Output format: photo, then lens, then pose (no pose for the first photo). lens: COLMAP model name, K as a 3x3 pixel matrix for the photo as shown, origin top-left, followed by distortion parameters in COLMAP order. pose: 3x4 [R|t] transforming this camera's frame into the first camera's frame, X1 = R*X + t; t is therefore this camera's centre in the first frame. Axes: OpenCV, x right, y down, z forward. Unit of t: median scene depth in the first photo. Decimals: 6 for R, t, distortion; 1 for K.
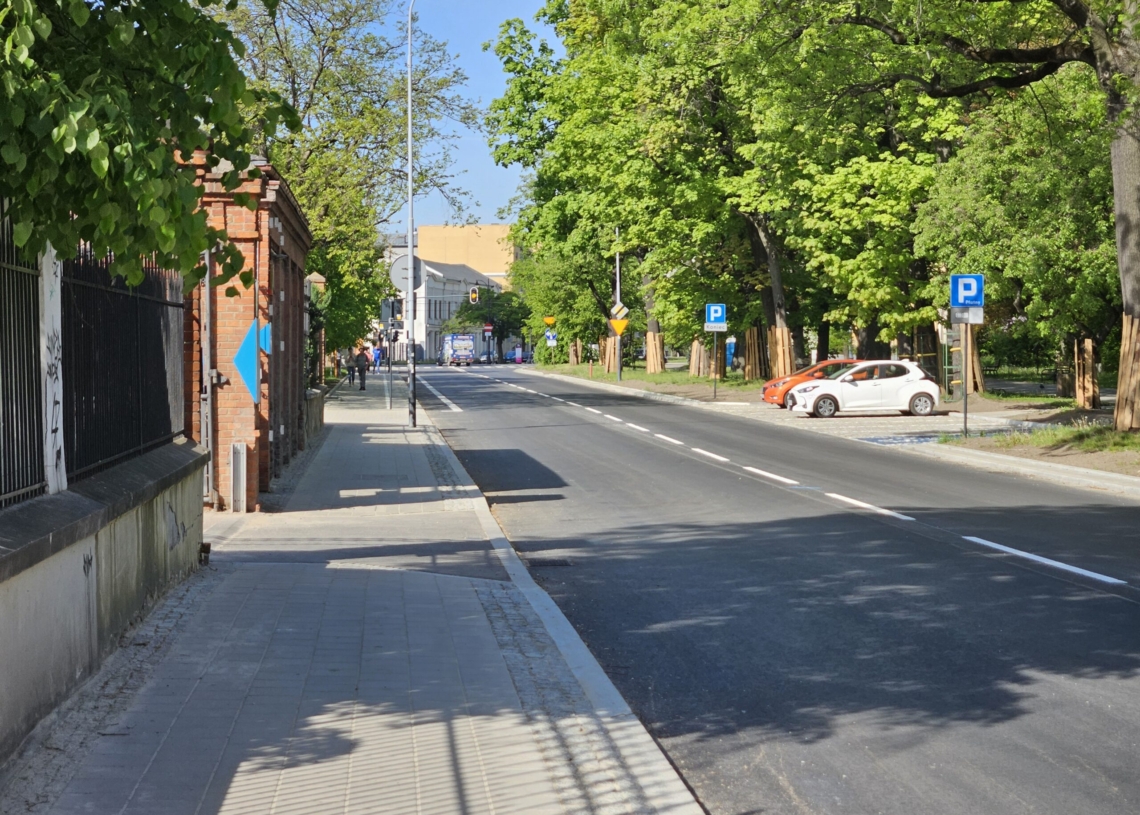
lens RADIAL K [[2349.7, 0, 570.0], [0, 2349.7, 407.5], [0, 0, 1]] dist [-0.006689, -0.009422]
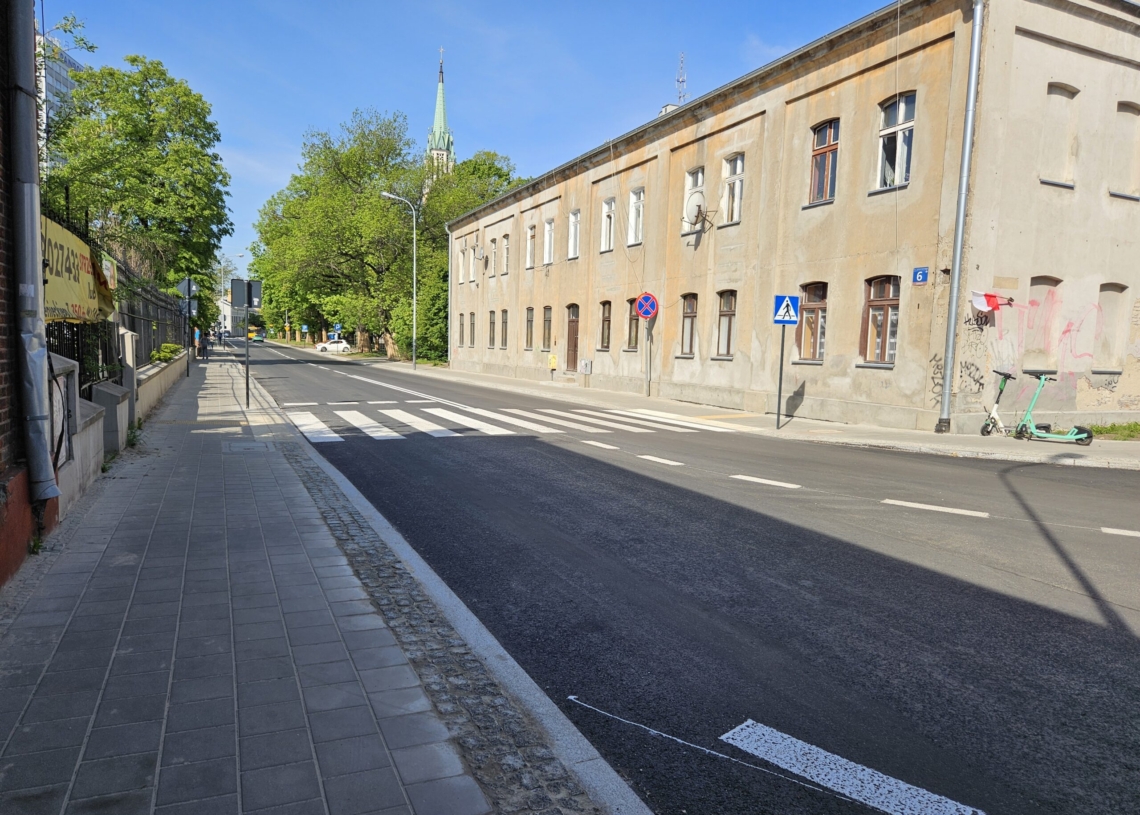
lens RADIAL K [[751.3, 0, 570.0], [0, 751.3, 407.5], [0, 0, 1]] dist [0.049297, 0.000125]
pose [[0.936757, -0.002895, 0.349968, 0.032516], [-0.020359, 0.997822, 0.062748, 0.008292], [-0.349387, -0.065905, 0.934658, -0.439815]]
